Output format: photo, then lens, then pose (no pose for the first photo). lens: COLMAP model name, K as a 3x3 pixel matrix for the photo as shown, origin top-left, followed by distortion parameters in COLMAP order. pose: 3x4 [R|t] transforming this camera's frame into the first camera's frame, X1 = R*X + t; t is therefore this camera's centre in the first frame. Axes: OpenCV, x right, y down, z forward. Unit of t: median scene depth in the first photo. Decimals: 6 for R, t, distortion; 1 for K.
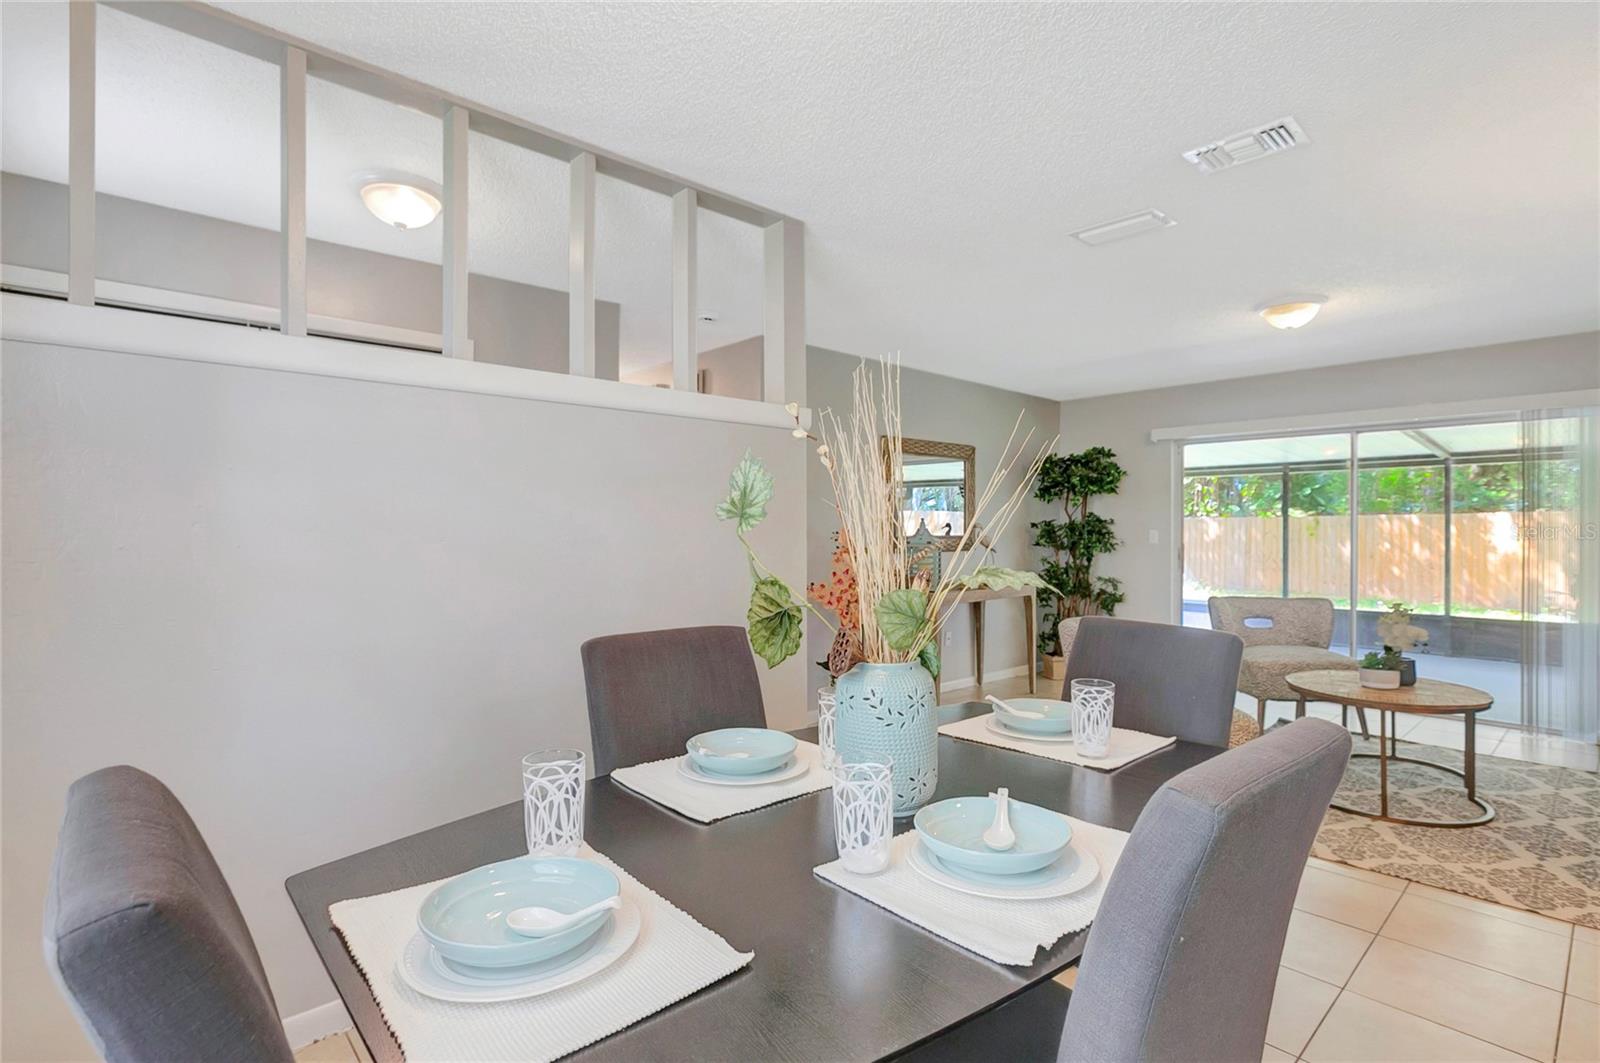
lens RADIAL K [[739.3, 0, 800.1], [0, 739.3, 528.3], [0, 0, 1]] dist [-0.019987, 0.010636]
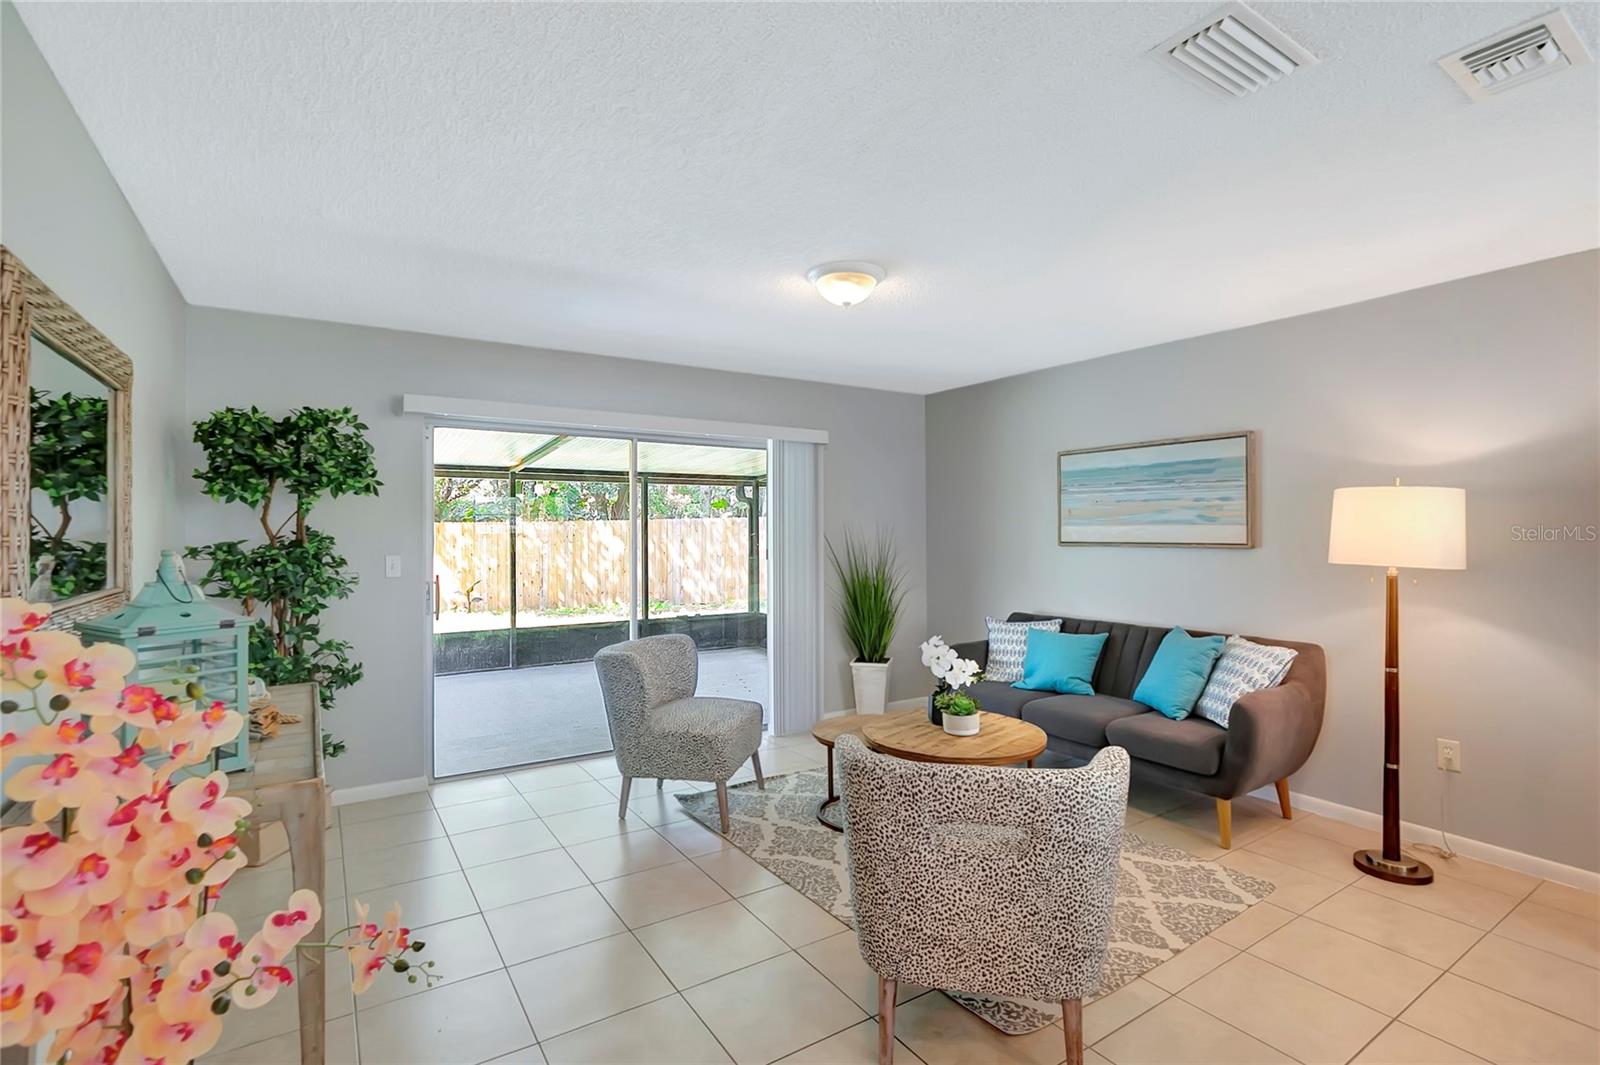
lens RADIAL K [[739.3, 0, 800.1], [0, 739.3, 535.0], [0, 0, 1]] dist [-0.019987, 0.010636]
pose [[0.171788, 0.001135, 0.985133, -0.076902], [0.002831, 0.999995, -0.001645, -0.013454], [-0.985130, 0.003072, 0.171784, 0.562524]]
